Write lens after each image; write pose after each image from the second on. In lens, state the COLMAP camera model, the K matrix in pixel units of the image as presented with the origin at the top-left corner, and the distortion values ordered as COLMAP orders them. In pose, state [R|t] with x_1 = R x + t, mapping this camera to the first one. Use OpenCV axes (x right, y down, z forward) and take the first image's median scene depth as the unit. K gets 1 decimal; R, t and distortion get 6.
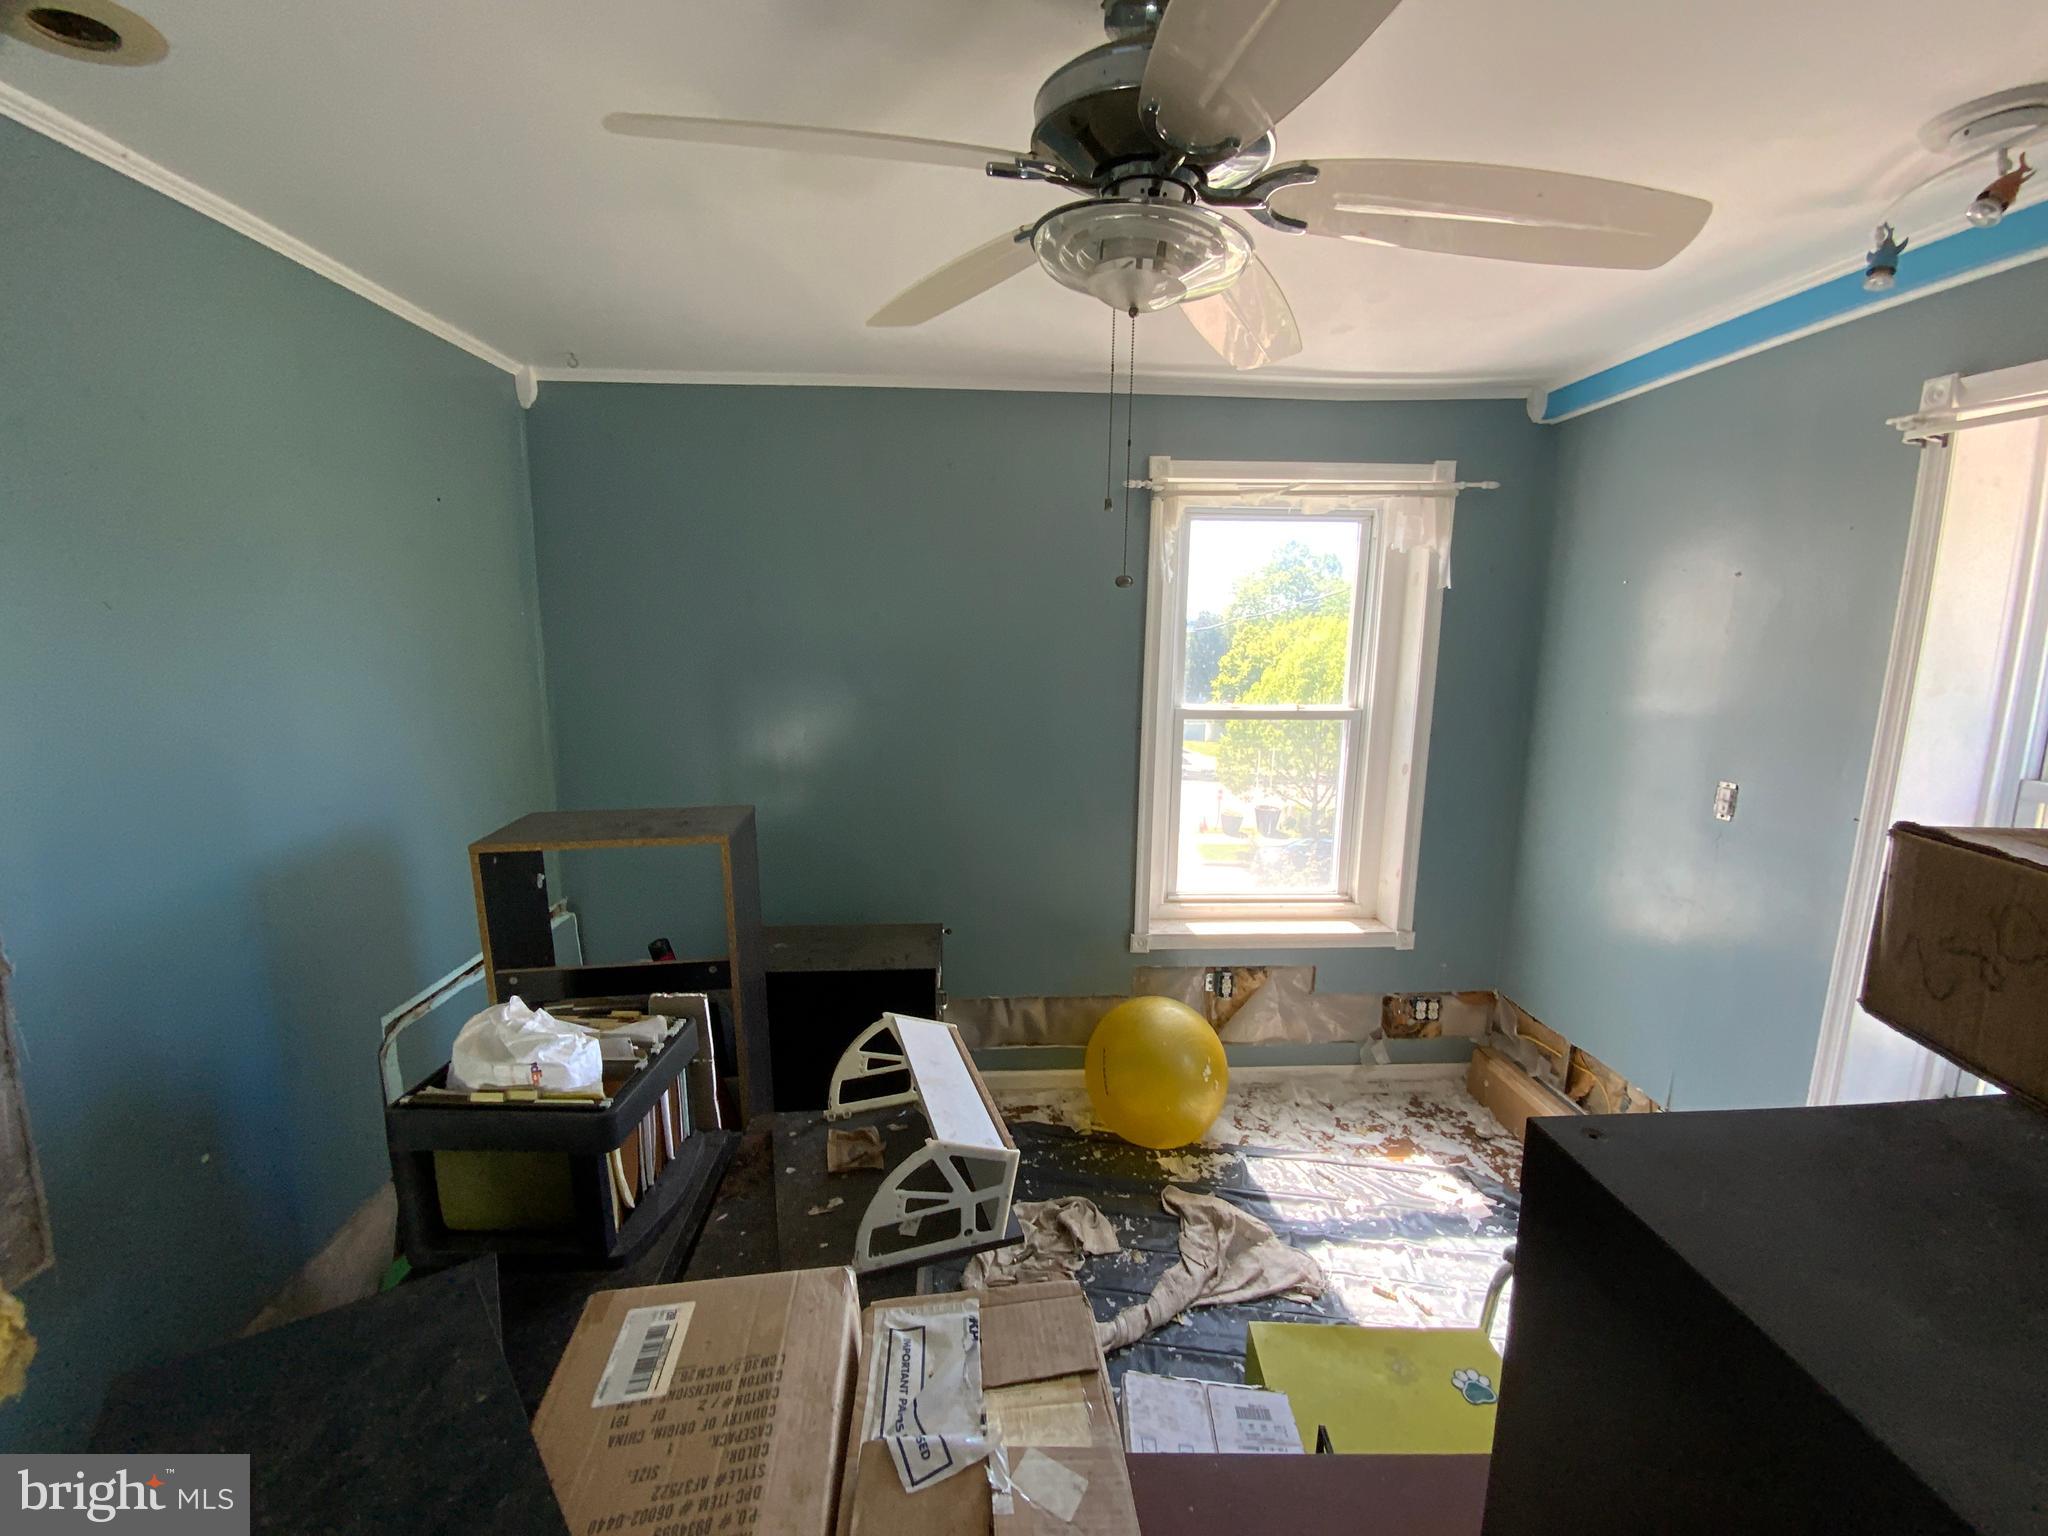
lens RADIAL K [[827.7, 0, 1024.0], [0, 827.7, 768.0], [0, 0, 1]] dist [0.011110, -0.011916]
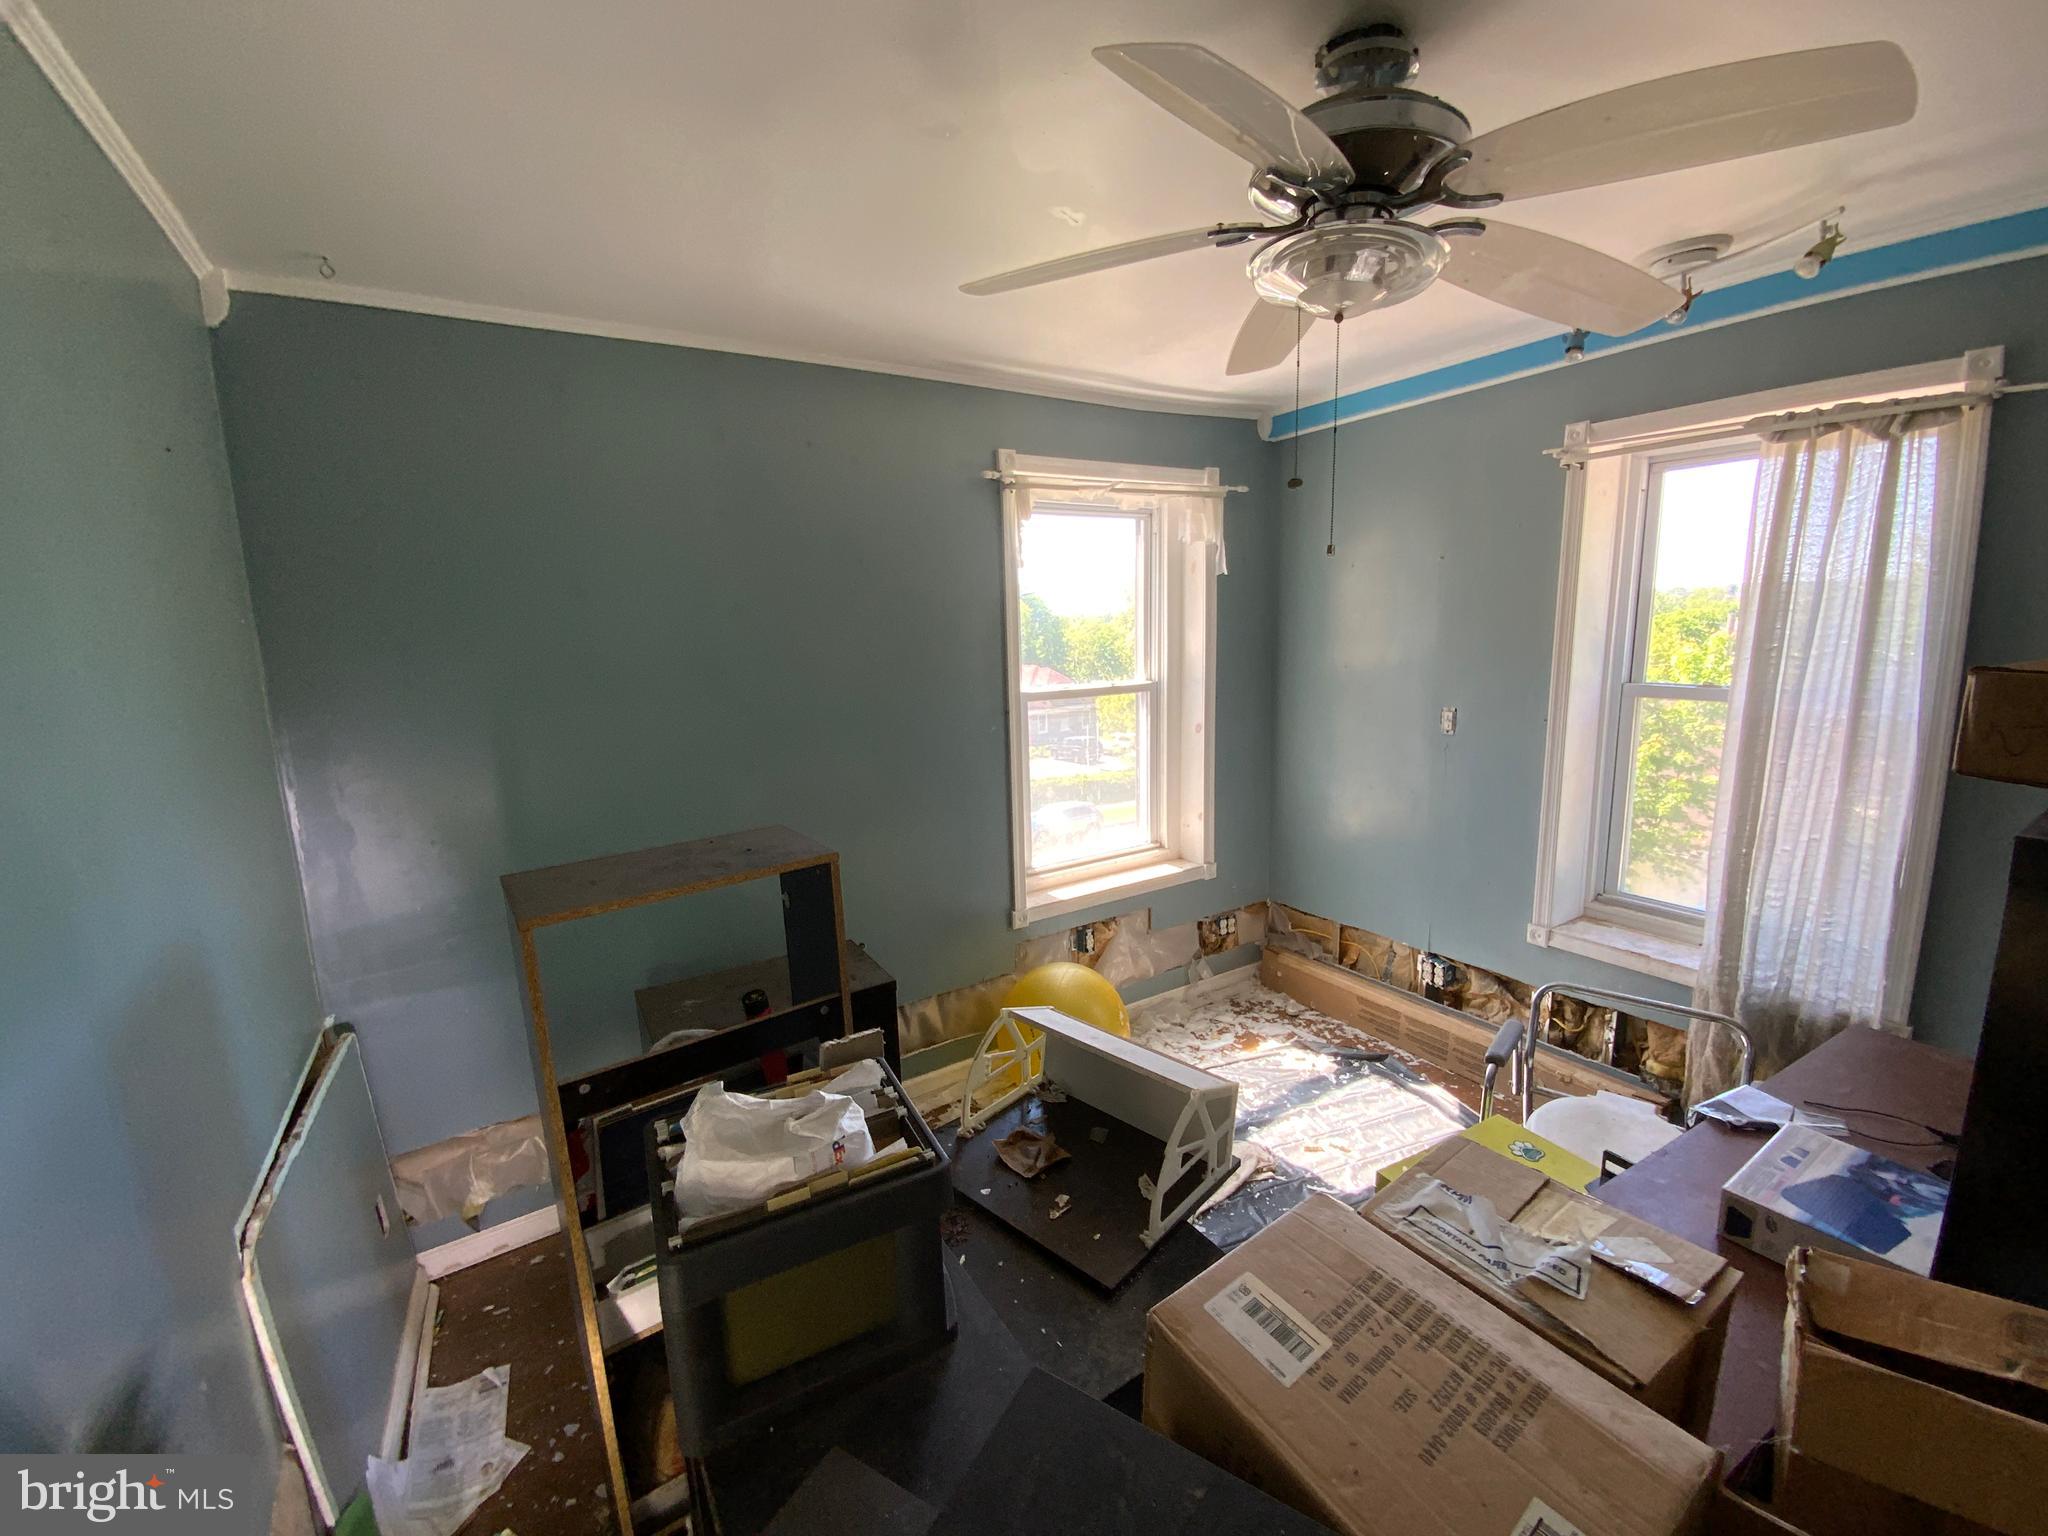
lens RADIAL K [[833.1, 0, 1024.0], [0, 833.1, 768.0], [0, 0, 1]] dist [0.062140, -0.040374]
pose [[0.871401, -0.117296, 0.476342, -0.349634], [0.118132, 0.992594, 0.028314, -0.005252], [-0.476135, 0.031599, 0.878804, 0.071698]]
